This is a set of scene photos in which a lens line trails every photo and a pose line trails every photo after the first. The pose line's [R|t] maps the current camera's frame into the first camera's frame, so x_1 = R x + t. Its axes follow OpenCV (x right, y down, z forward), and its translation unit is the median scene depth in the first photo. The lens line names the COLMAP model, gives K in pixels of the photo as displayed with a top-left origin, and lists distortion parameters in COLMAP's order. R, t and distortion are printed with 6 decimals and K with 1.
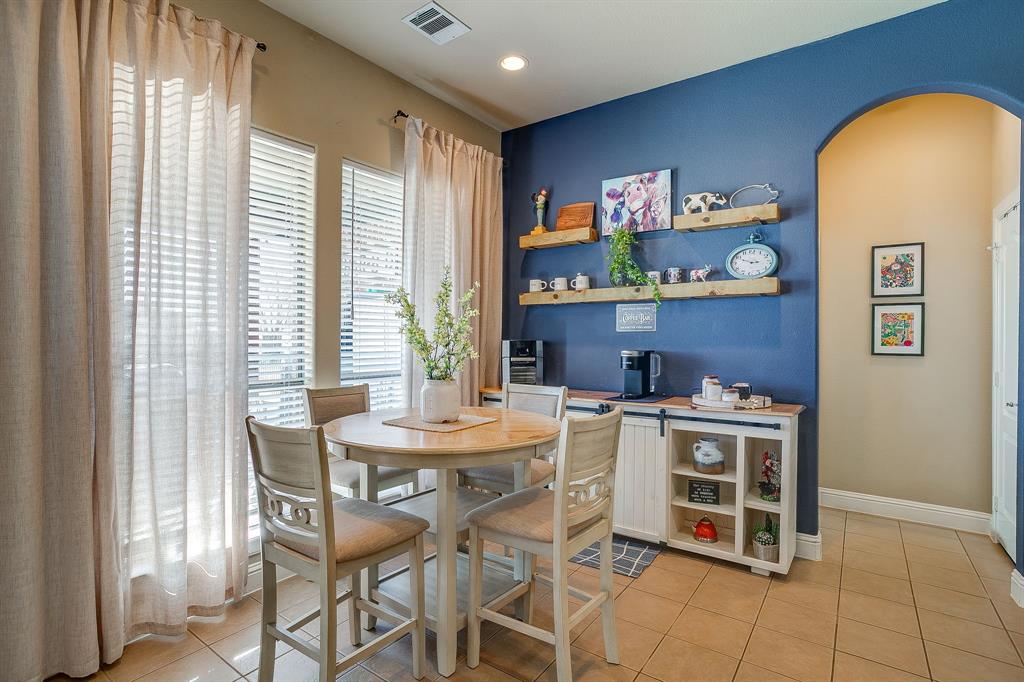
lens RADIAL K [[500.1, 0, 509.0], [0, 500.1, 342.2], [0, 0, 1]] dist [-0.059669, 0.035503]
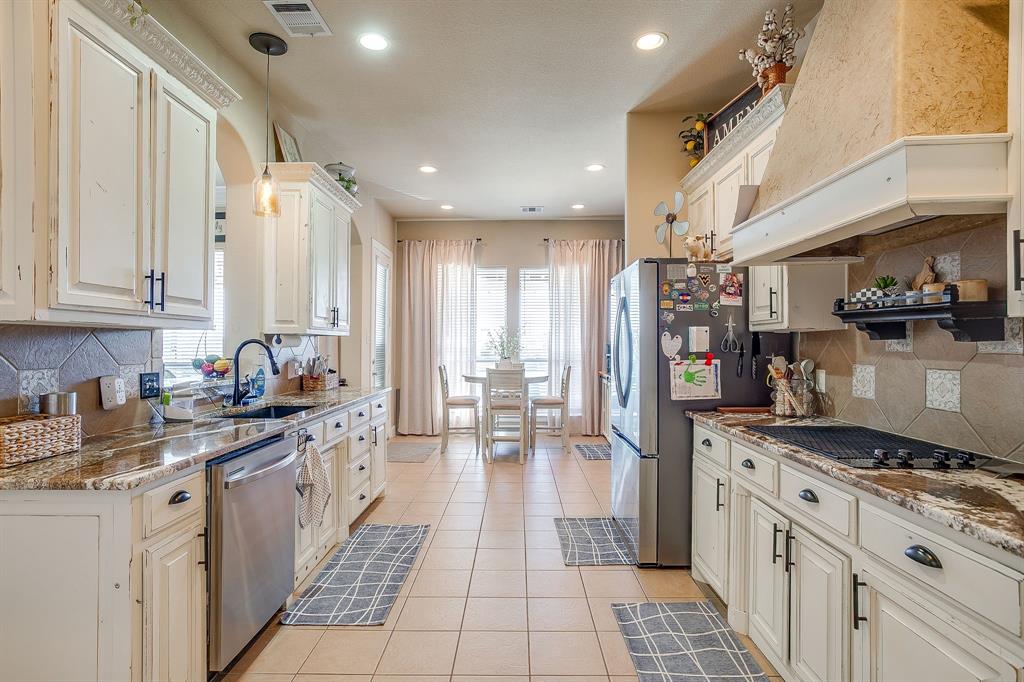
lens RADIAL K [[500.1, 0, 509.0], [0, 500.1, 342.2], [0, 0, 1]] dist [-0.059669, 0.035503]
pose [[0.577471, -0.004136, -0.816401, 1.456871], [-0.001867, 0.999978, -0.006387, 0.001025], [0.816409, 0.005212, 0.577450, -0.387041]]
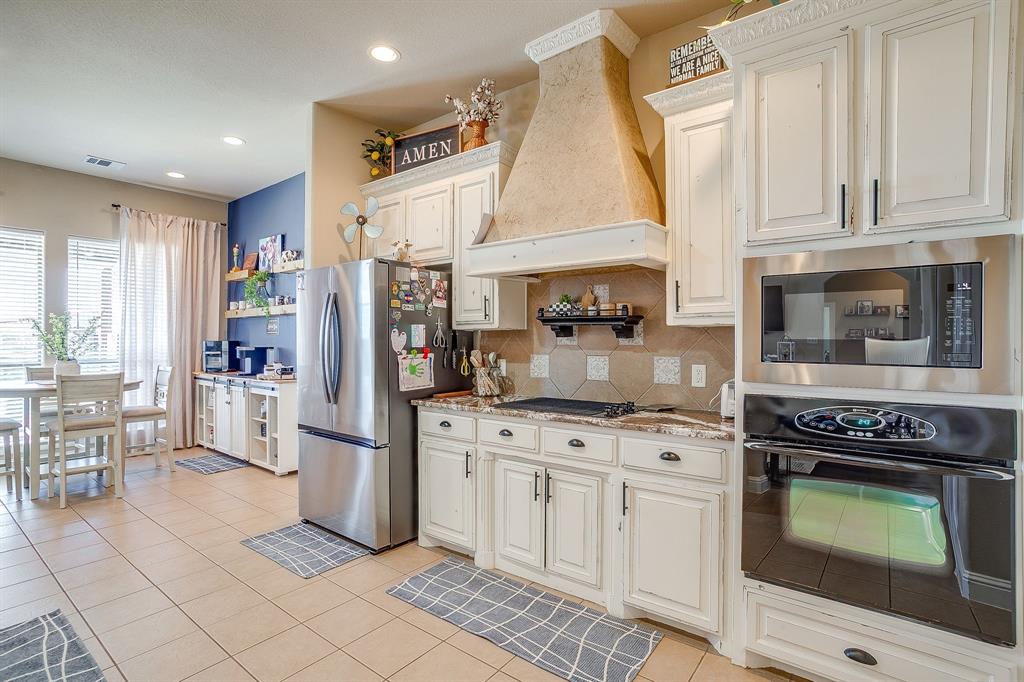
lens RADIAL K [[492.6, 0, 509.4], [0, 492.6, 341.9], [0, 0, 1]] dist [-0.059357, 0.031222]
pose [[0.999427, -0.001381, -0.033828, 1.162040], [0.001374, 0.999999, -0.000225, 0.002241], [0.033828, 0.000178, 0.999428, -0.576226]]
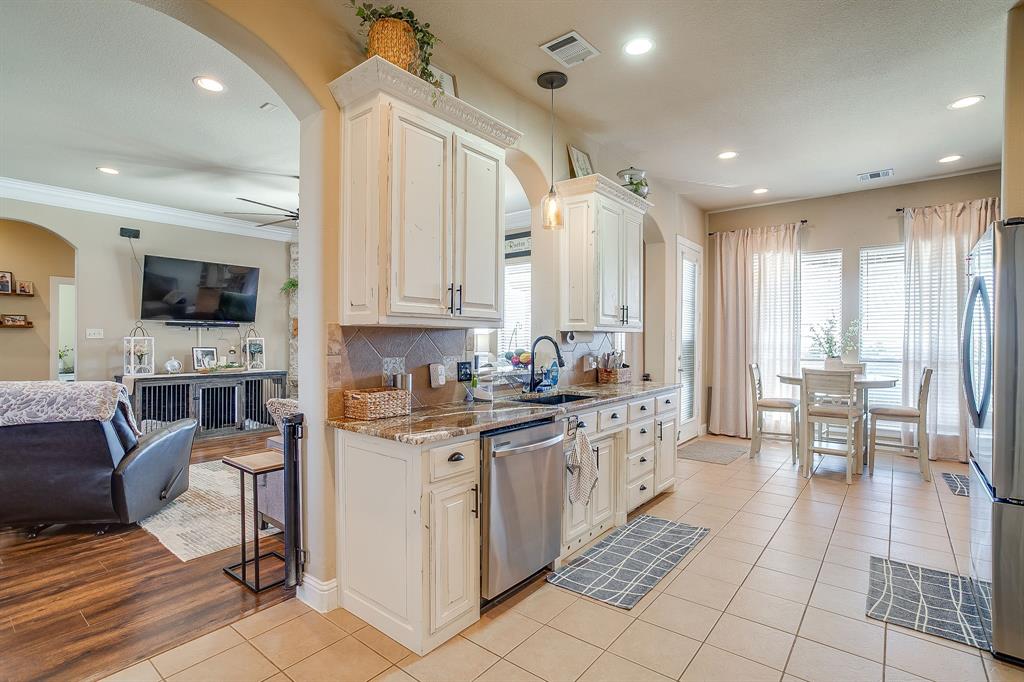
lens RADIAL K [[492.6, 0, 509.4], [0, 492.6, 341.9], [0, 0, 1]] dist [-0.059357, 0.031222]
pose [[-0.046176, 0.003305, -0.998928, 1.502568], [-0.005338, 0.999979, 0.003556, 0.000265], [0.998919, 0.005497, -0.046157, -0.277589]]
